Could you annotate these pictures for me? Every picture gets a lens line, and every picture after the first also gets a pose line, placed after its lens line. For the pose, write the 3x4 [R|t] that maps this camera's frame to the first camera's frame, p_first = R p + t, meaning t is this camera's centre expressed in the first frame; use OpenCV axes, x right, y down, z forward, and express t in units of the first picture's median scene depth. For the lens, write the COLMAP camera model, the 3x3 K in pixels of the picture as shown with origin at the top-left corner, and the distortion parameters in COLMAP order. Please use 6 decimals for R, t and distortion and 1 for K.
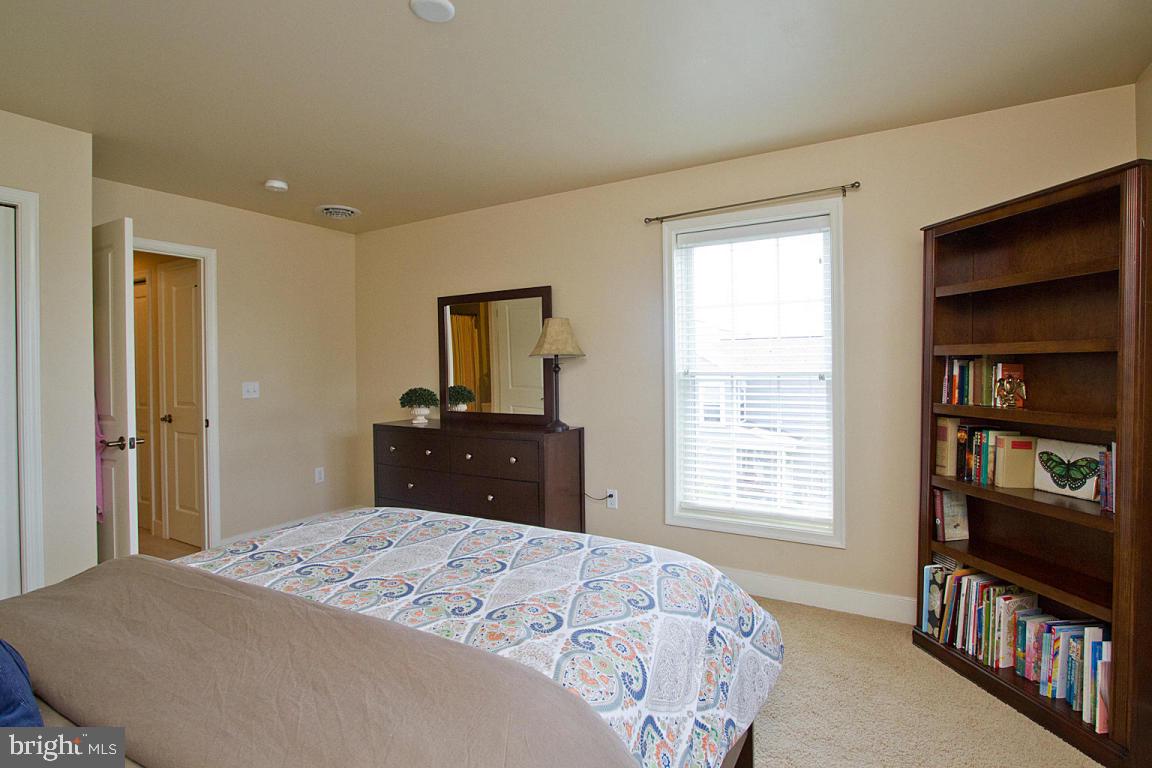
lens RADIAL K [[573.5, 0, 578.8], [0, 573.5, 388.2], [0, 0, 1]] dist [-0.018849, 0.001425]
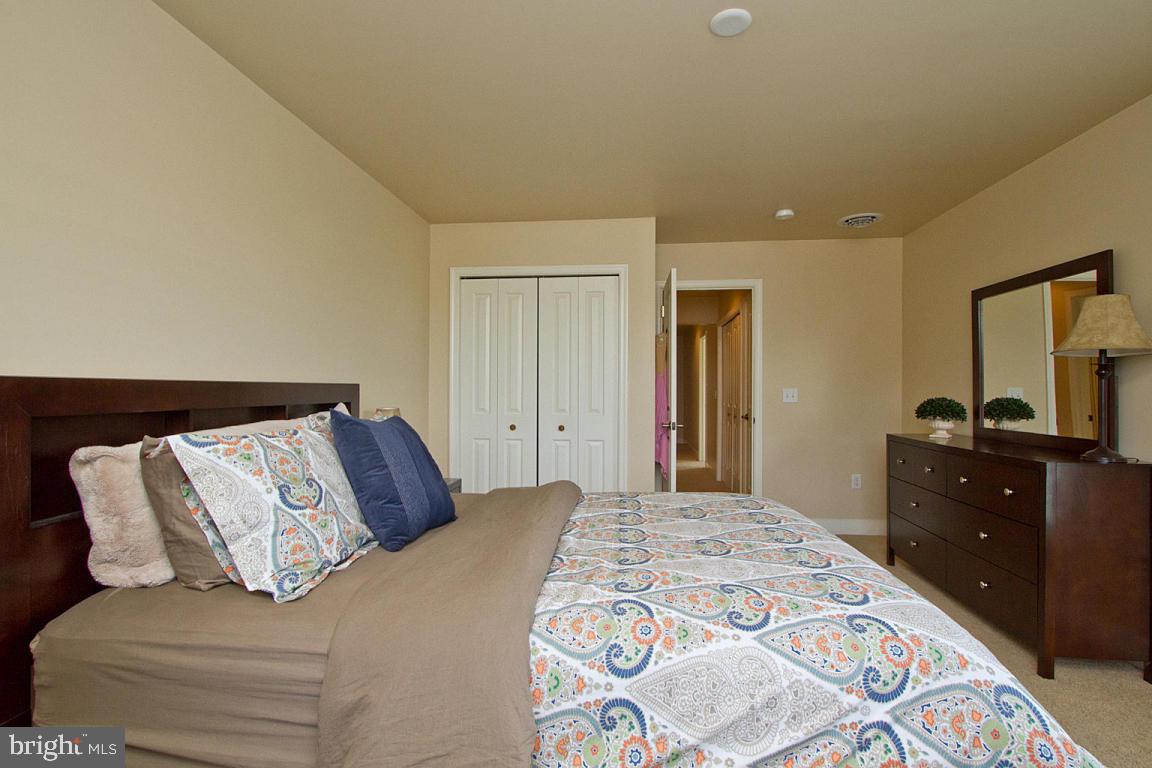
lens RADIAL K [[573.5, 0, 606.7], [0, 573.5, 414.4], [0, 0, 1]] dist [-0.018849, 0.001425]
pose [[0.388443, 0.045529, -0.920347, 0.484031], [-0.044351, 0.998545, 0.030679, 0.031051], [0.920405, 0.028901, 0.389897, 0.285412]]
